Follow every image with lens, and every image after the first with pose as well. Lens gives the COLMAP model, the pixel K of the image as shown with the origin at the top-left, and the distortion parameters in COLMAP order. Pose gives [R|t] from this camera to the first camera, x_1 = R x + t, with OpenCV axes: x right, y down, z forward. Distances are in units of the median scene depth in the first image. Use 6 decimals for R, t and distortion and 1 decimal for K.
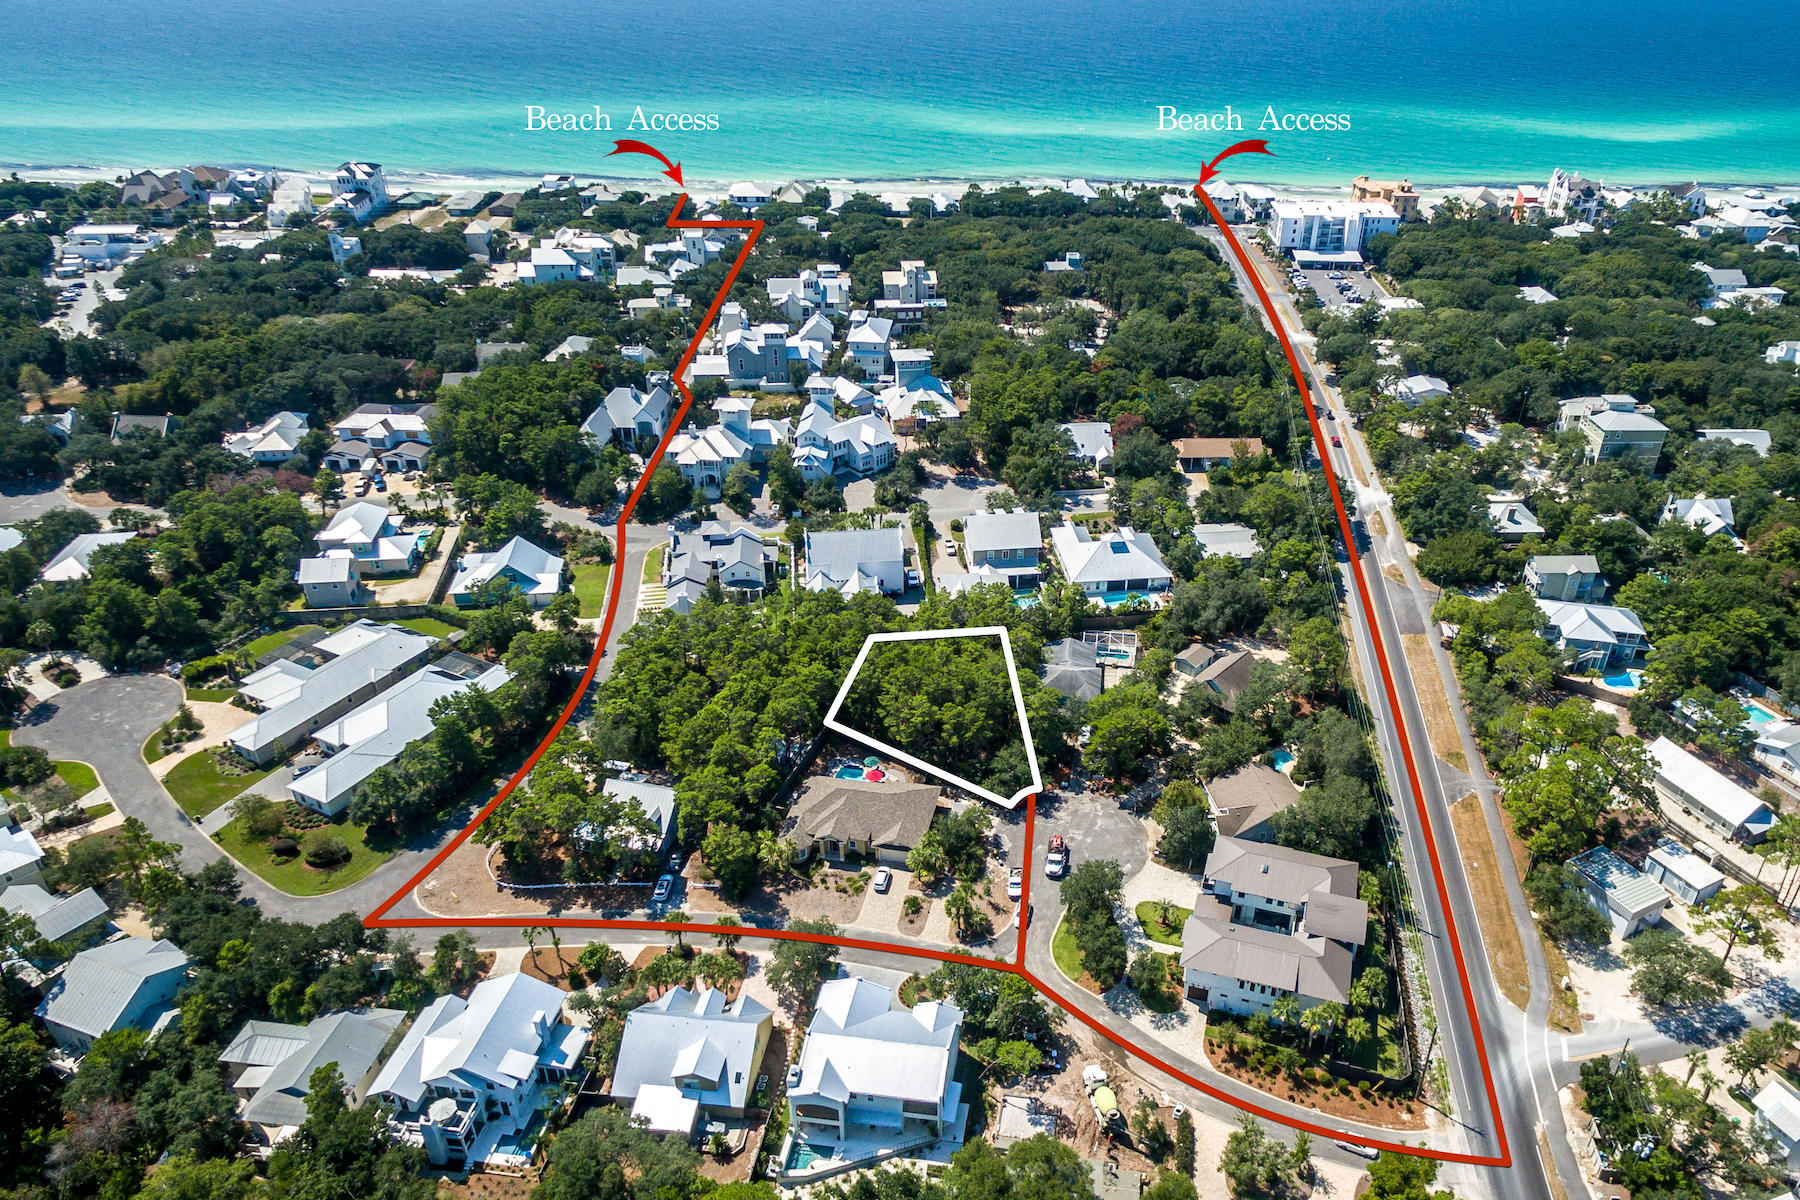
lens RADIAL K [[1260.1, 0, 999.2], [0, 1260.1, 599.4], [0, 0, 1]] dist [0.005620, 0.004680]
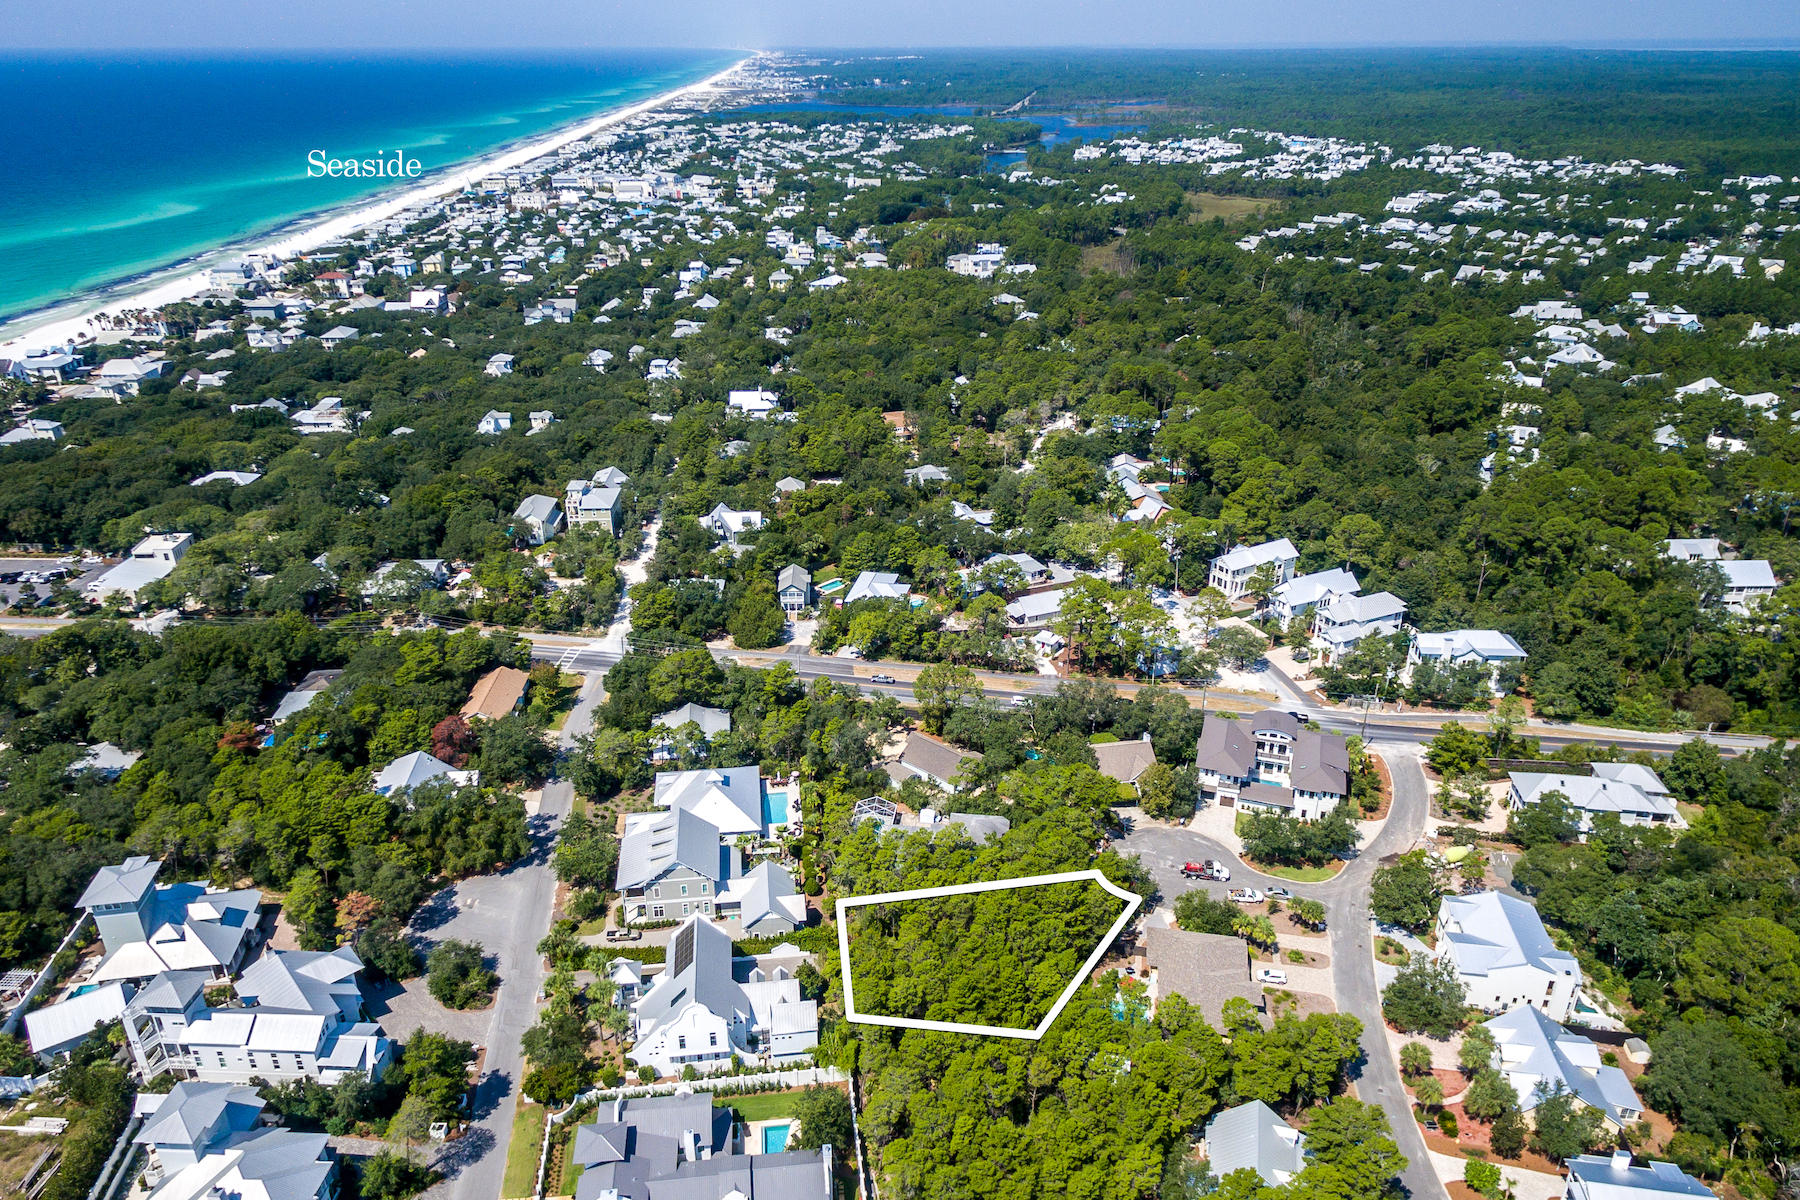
lens RADIAL K [[1236.0, 0, 895.3], [0, 1236.0, 569.3], [0, 0, 1]] dist [0.005552, 0.000501]
pose [[0.028102, -0.420098, 0.907044, -0.564821], [0.503805, 0.789677, 0.350130, -0.359766], [-0.863360, 0.447134, 0.233839, 0.548019]]
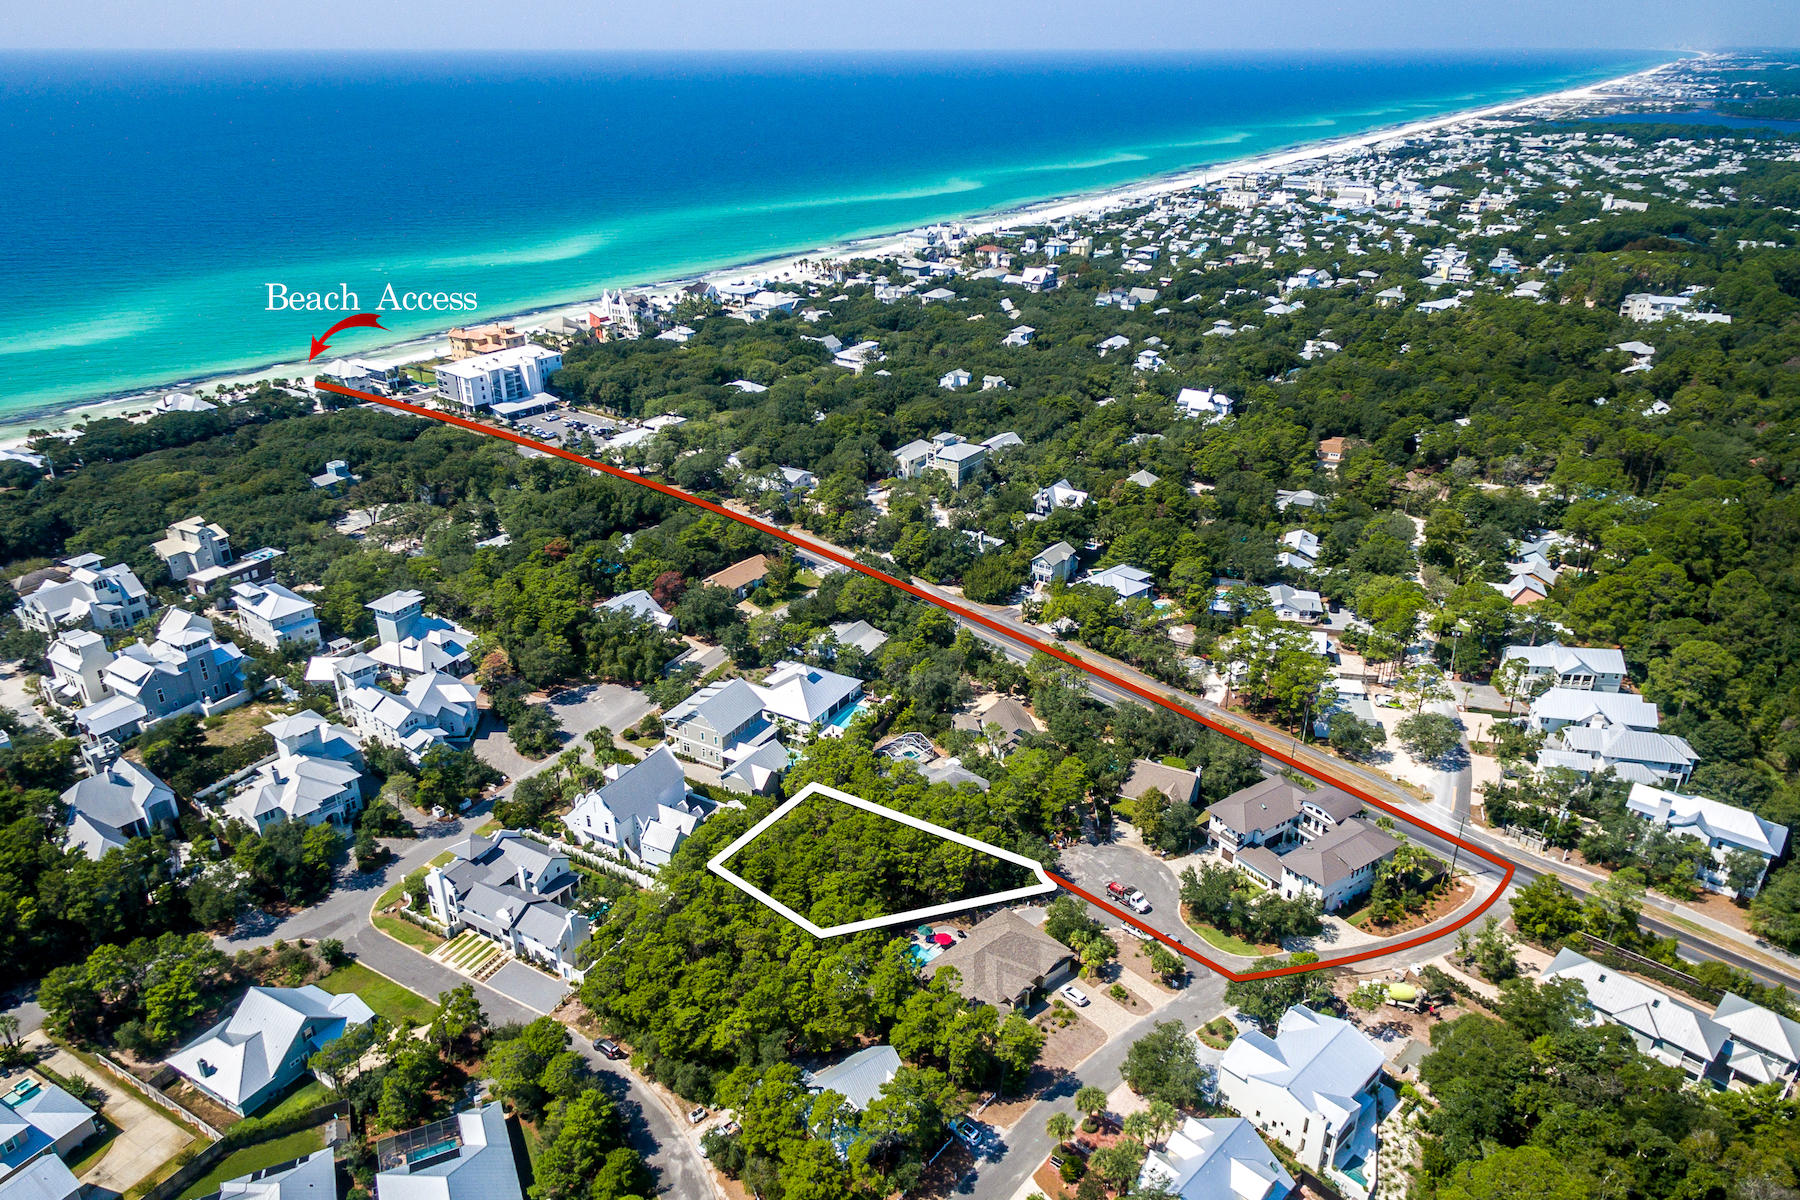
lens RADIAL K [[1232.0, 0, 900.0], [0, 1232.0, 600.0], [0, 0, 1]] dist [0.007938, 0.001724]
pose [[0.626073, -0.347442, 0.698081, -0.490226], [0.406940, 0.909247, 0.087577, -0.141361], [-0.665156, 0.229247, 0.710643, 0.182177]]
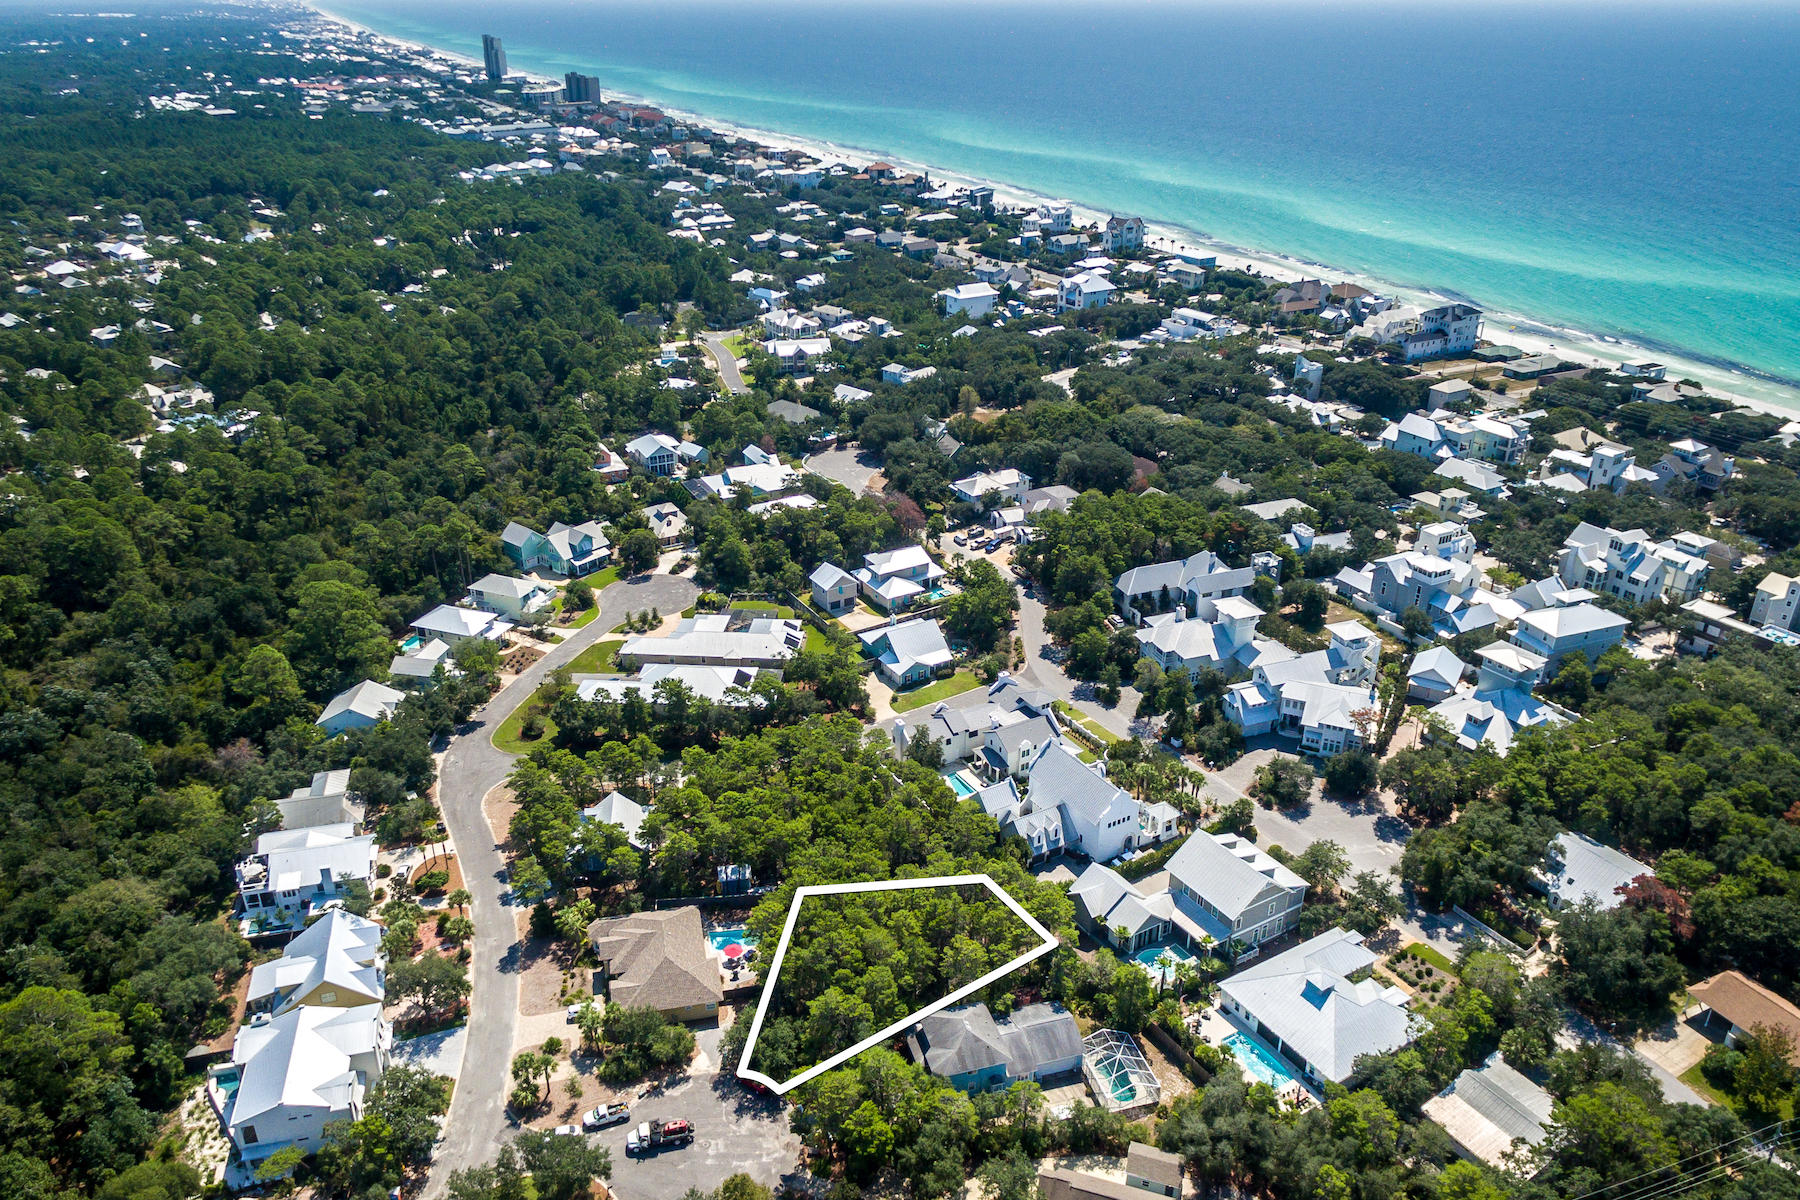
lens RADIAL K [[1254.5, 0, 872.7], [0, 1254.5, 601.8], [0, 0, 1]] dist [-0.000914, 0.002086]
pose [[0.369192, 0.377756, -0.849116, 0.429812], [-0.456150, 0.869693, 0.188578, -0.209073], [0.809706, 0.317703, 0.493397, 0.378347]]
